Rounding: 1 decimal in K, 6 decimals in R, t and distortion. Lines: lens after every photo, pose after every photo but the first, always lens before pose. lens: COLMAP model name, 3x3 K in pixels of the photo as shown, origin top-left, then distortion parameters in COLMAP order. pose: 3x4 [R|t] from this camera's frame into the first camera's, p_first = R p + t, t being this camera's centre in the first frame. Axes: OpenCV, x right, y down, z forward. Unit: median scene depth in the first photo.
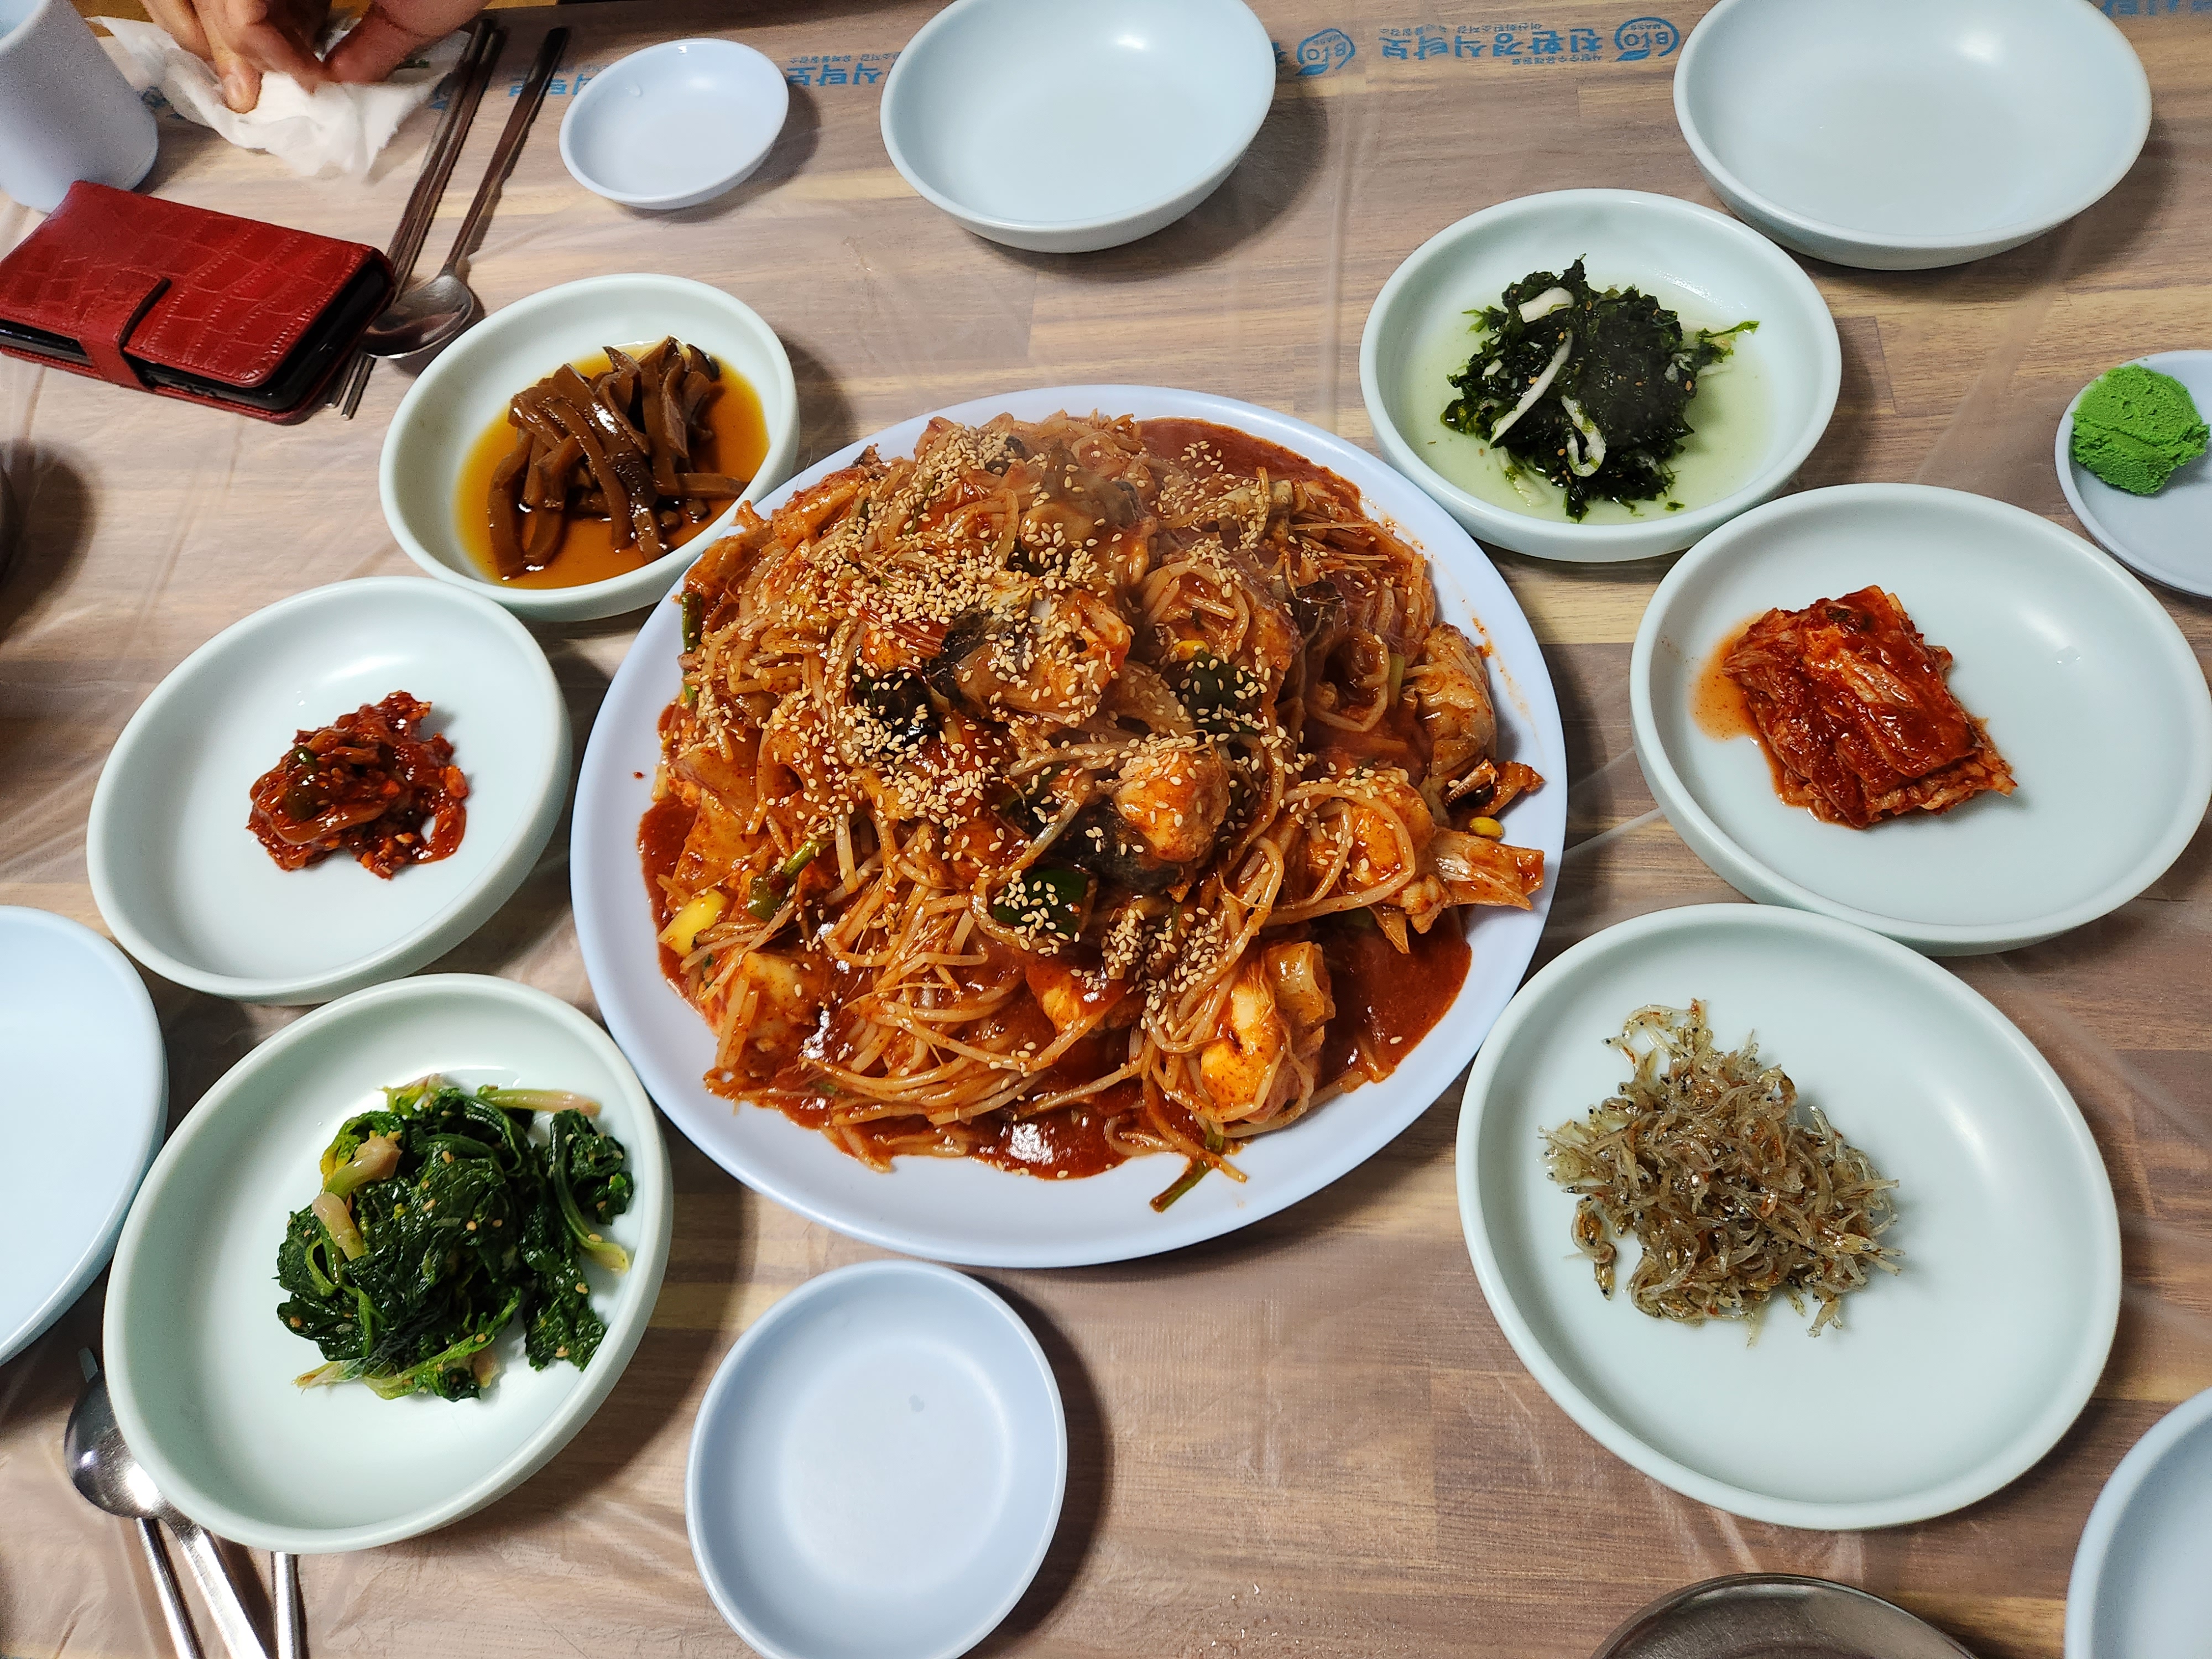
lens RADIAL K [[1432.7, 0, 1106.0], [0, 1432.7, 829.5], [0, 0, 1]] dist [0.001912, -0.002892]
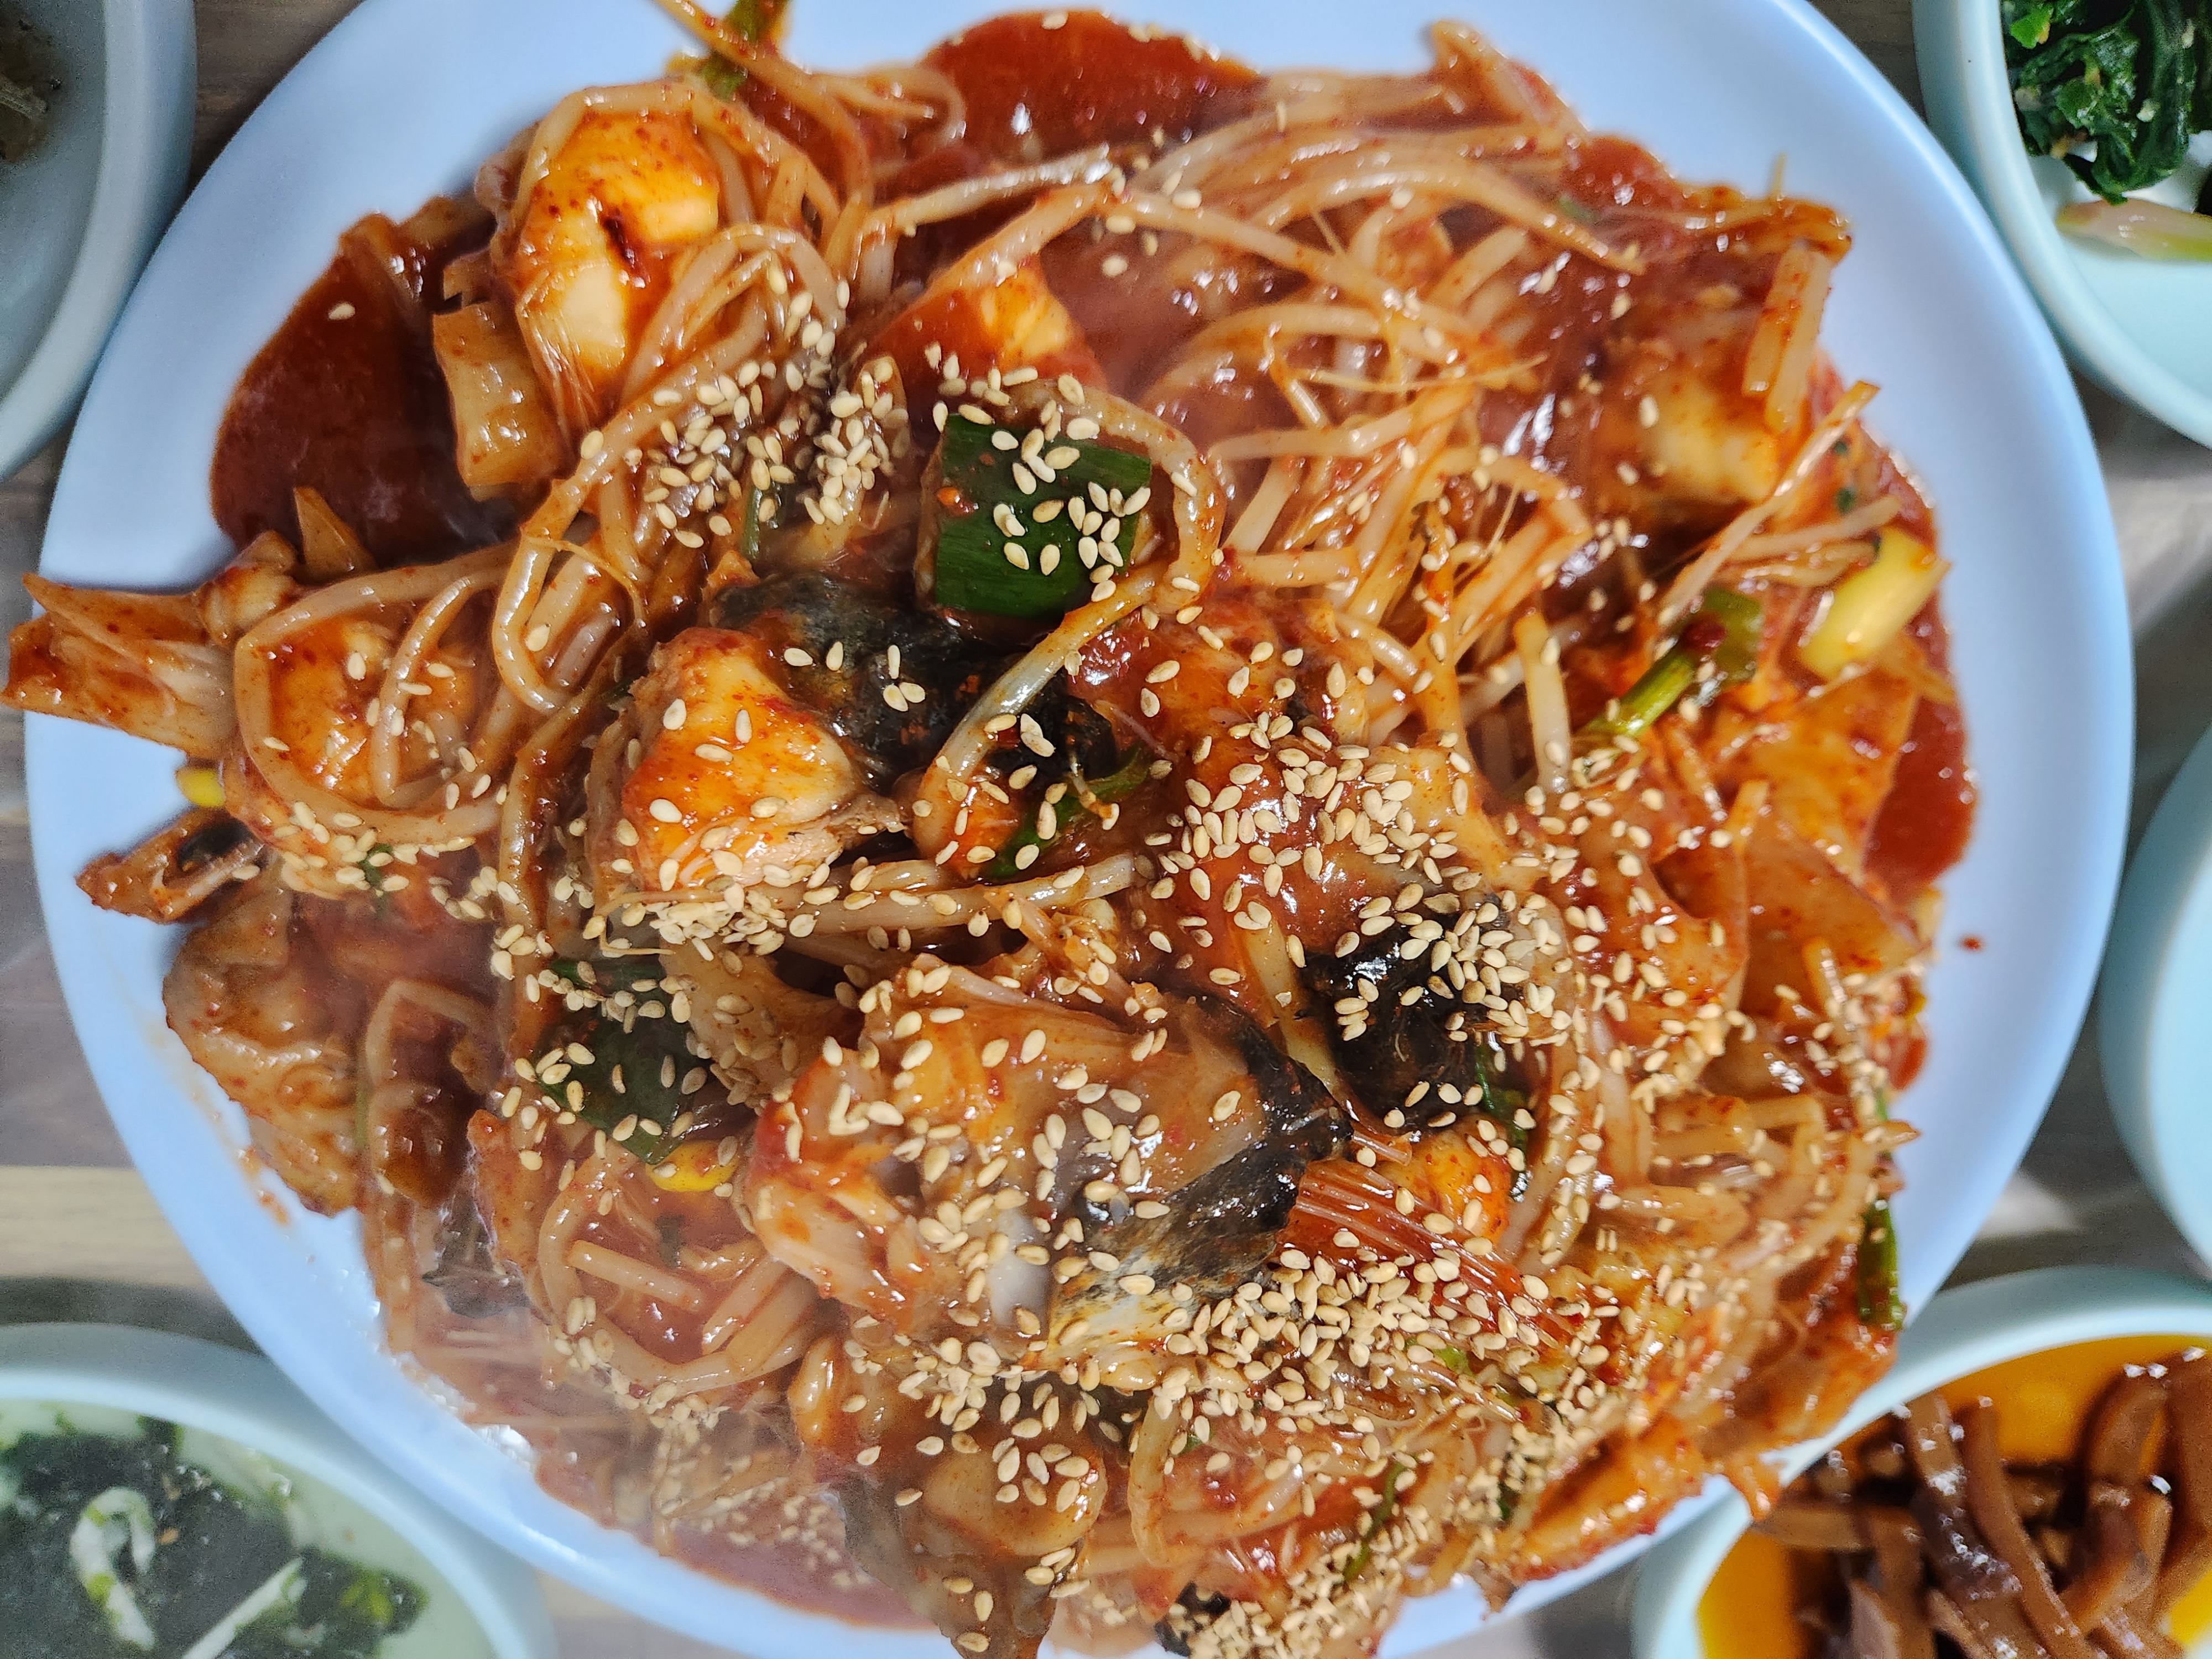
lens RADIAL K [[1613.0, 0, 1106.0], [0, 1613.0, 829.5], [0, 0, 1]] dist [0.003298, -0.045578]
pose [[-0.997122, -0.008369, 0.075345, -0.092225], [0.016046, -0.994669, 0.101866, -0.074639], [0.074091, 0.102781, 0.991941, 0.543614]]
